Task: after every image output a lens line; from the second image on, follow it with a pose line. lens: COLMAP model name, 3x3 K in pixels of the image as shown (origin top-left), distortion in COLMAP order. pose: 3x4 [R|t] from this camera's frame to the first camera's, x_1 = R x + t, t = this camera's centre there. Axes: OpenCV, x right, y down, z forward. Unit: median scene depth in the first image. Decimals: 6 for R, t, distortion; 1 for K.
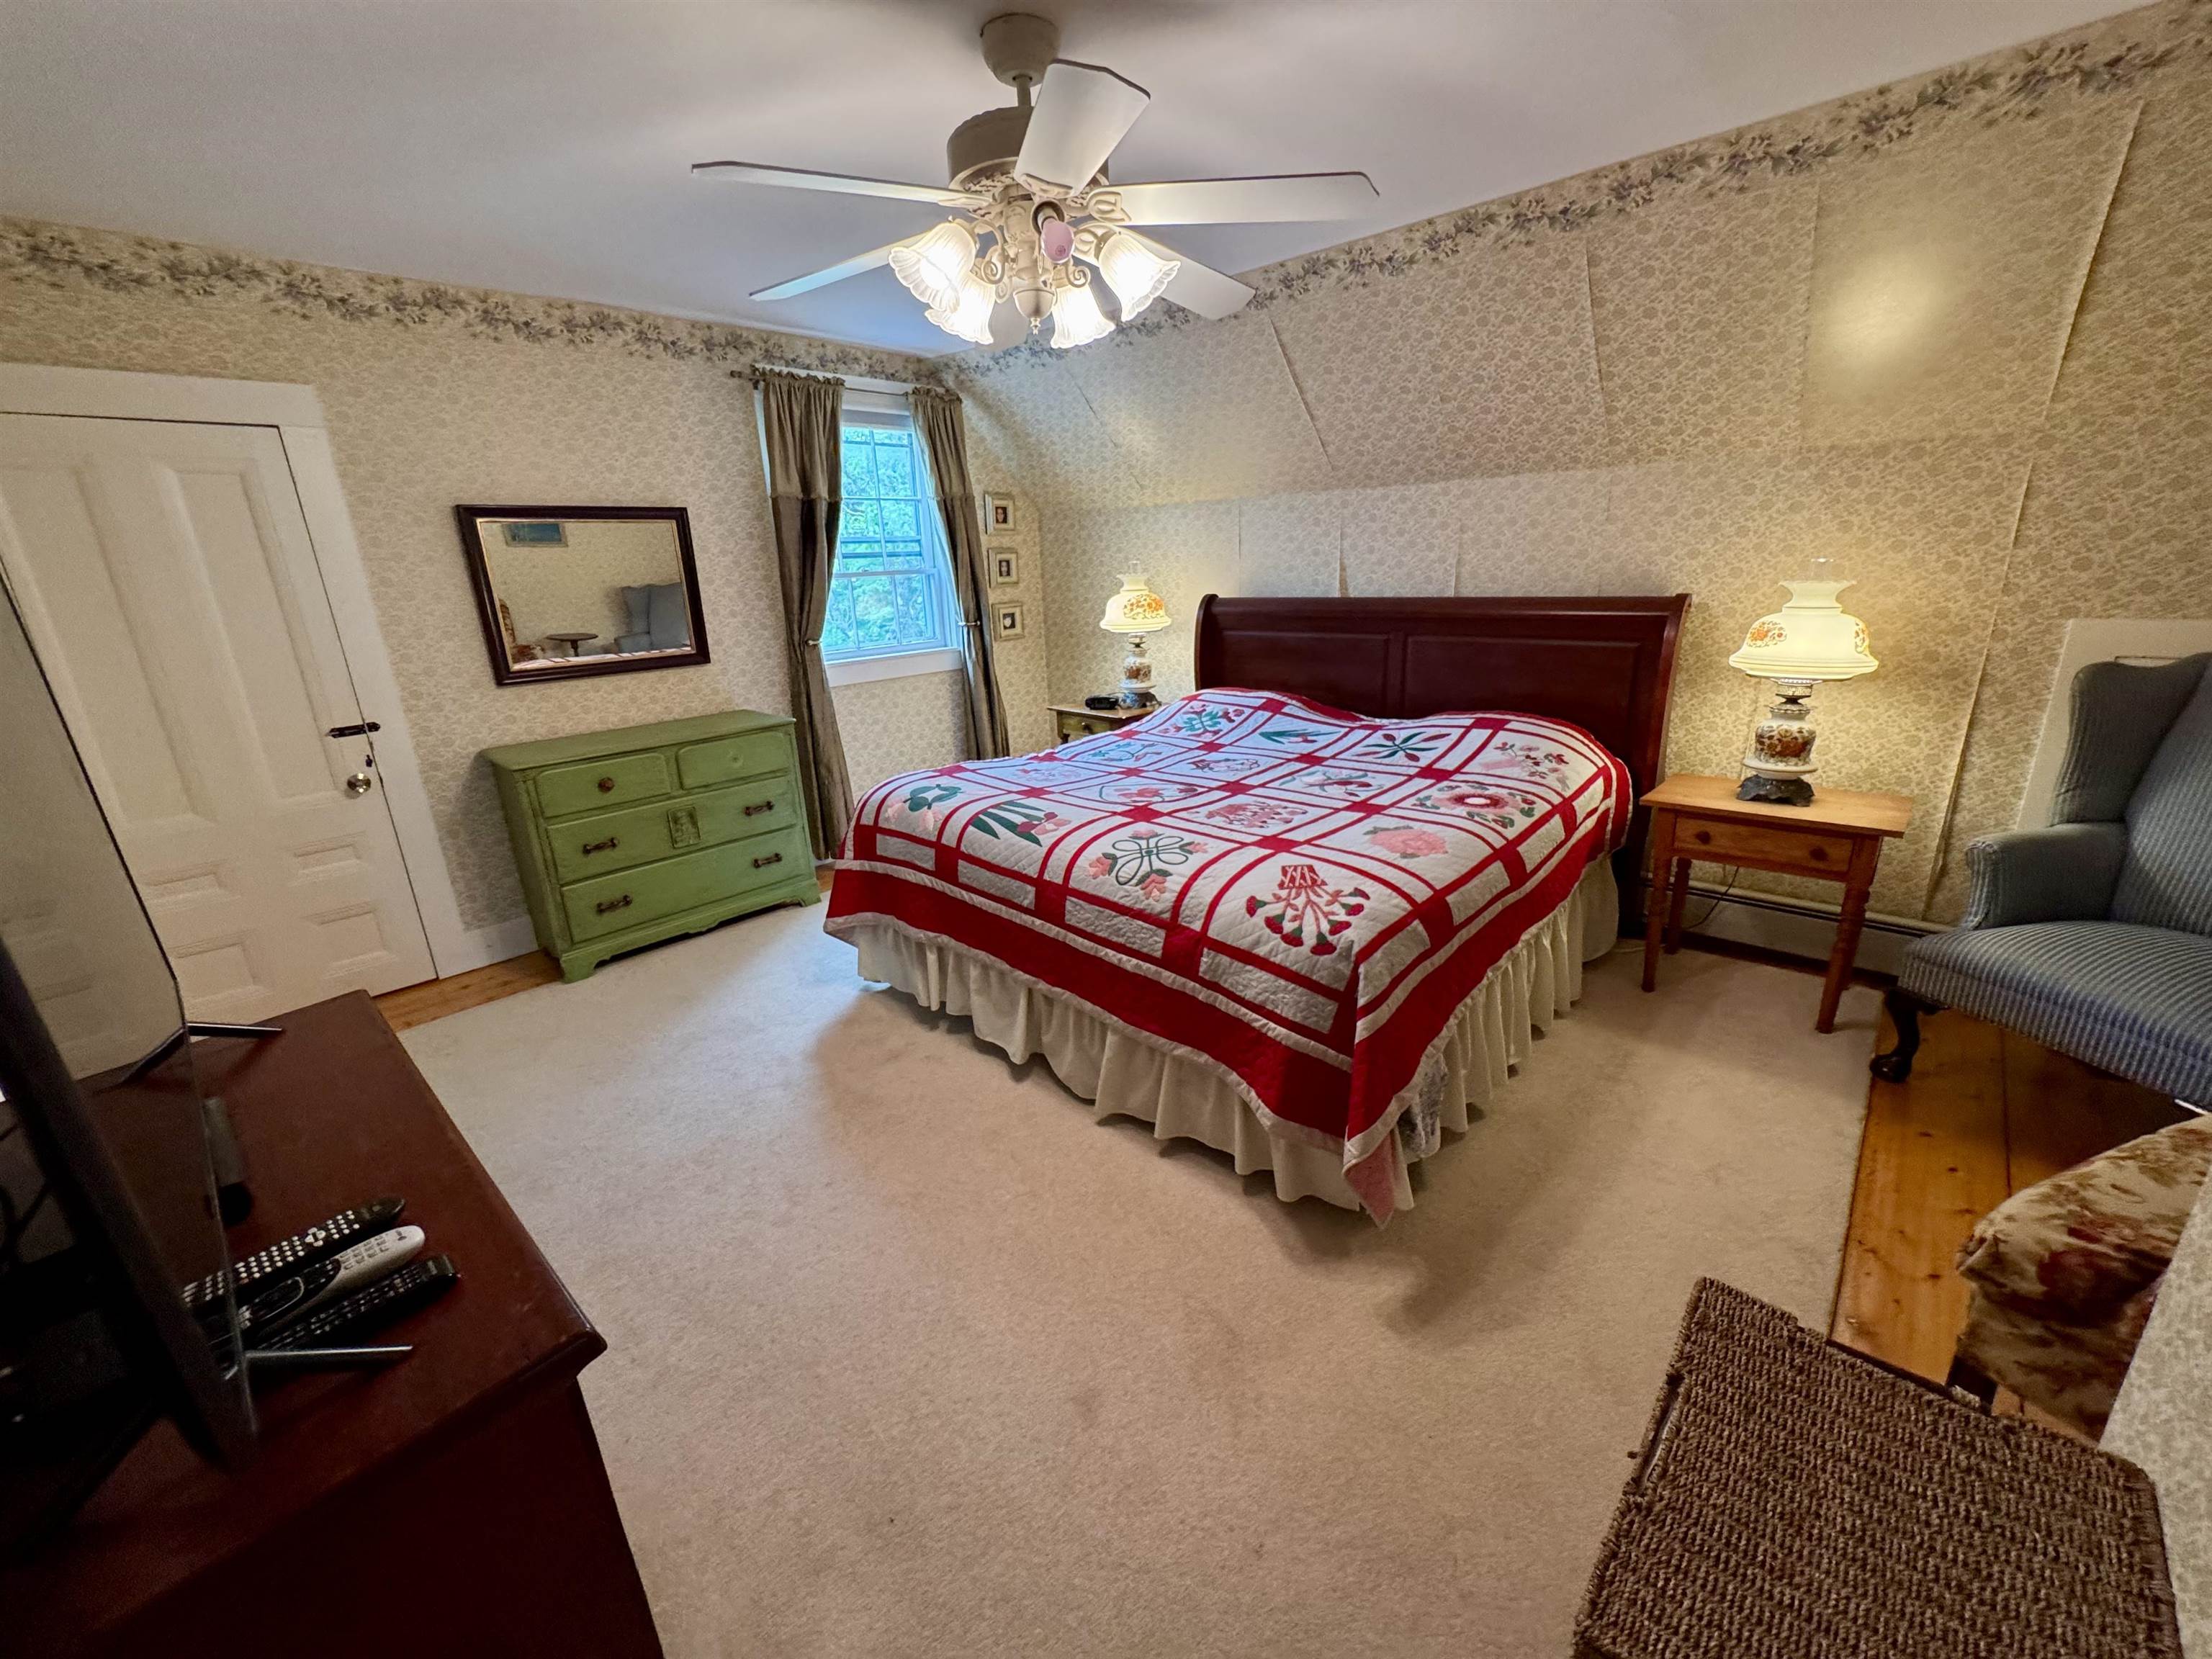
lens RADIAL K [[880.5, 0, 1106.0], [0, 880.5, 829.5], [0, 0, 1]] dist [-0.002867, -0.000796]
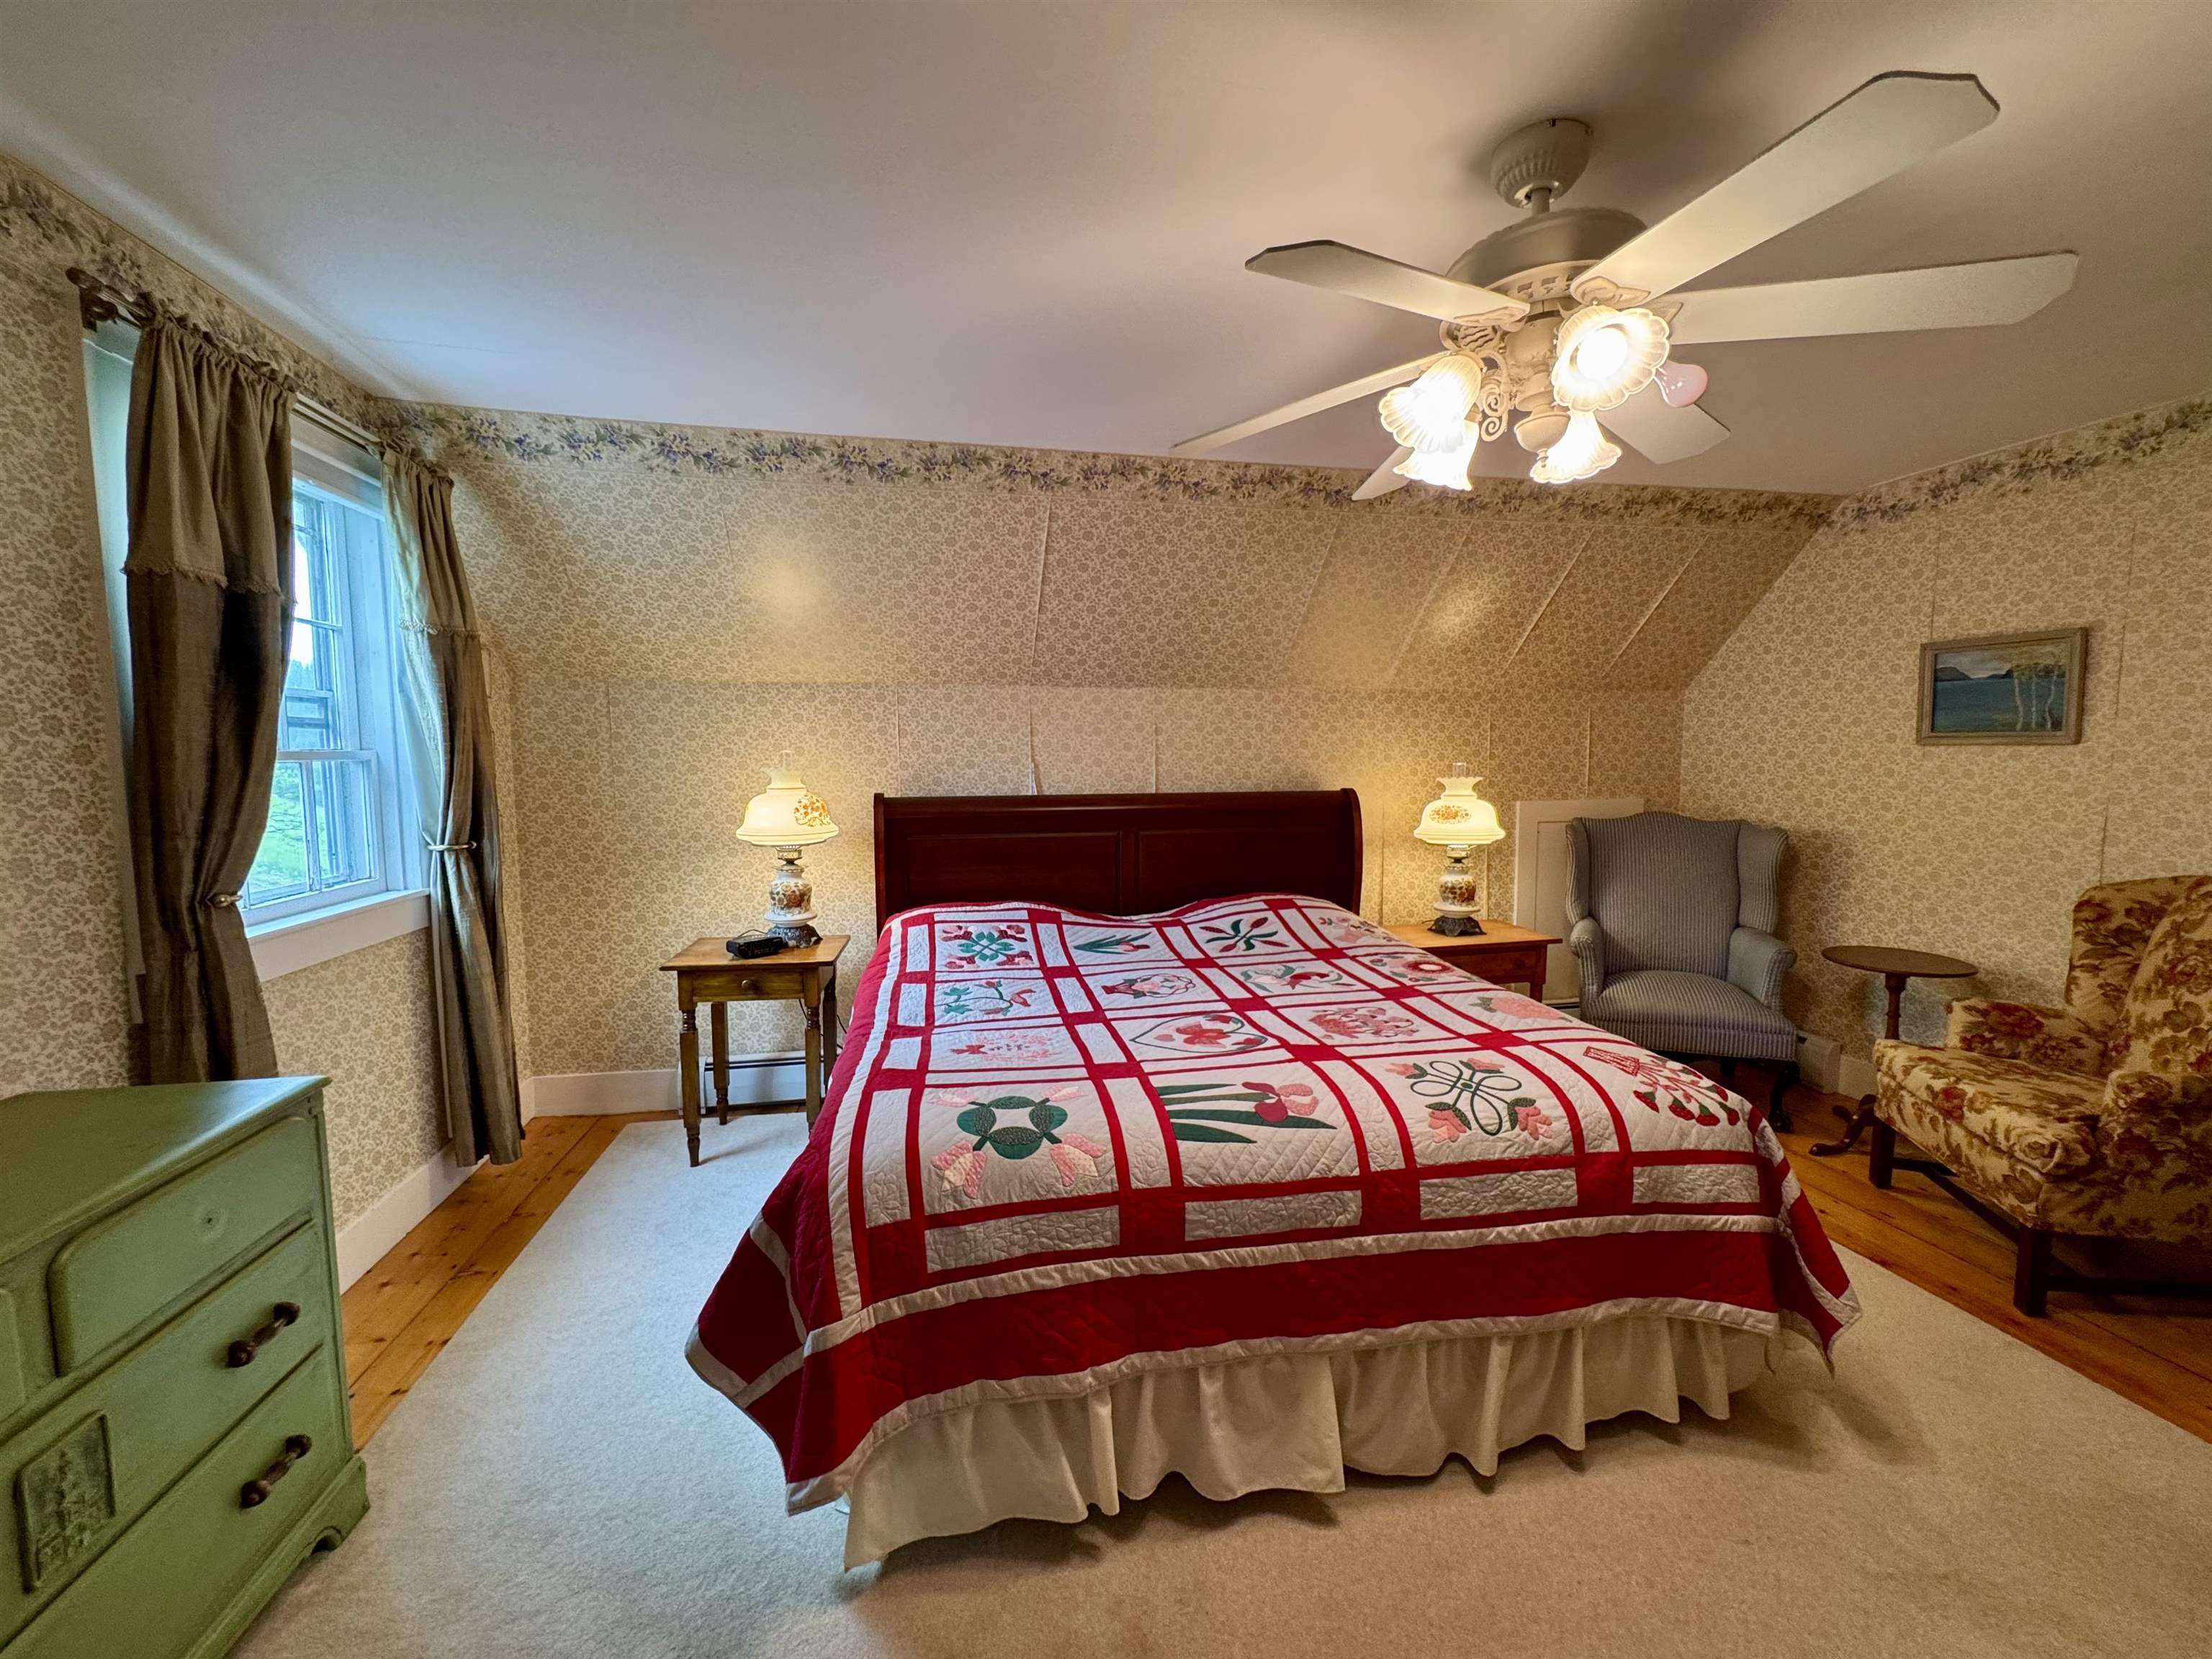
lens RADIAL K [[884.4, 0, 1162.4], [0, 884.4, 824.4], [0, 0, 1]] dist [0.039896, -0.030095]
pose [[0.577046, -0.033373, 0.816030, -0.622681], [0.222561, 0.967775, -0.117802, -0.139380], [-0.785802, 0.249593, 0.565878, 0.553838]]
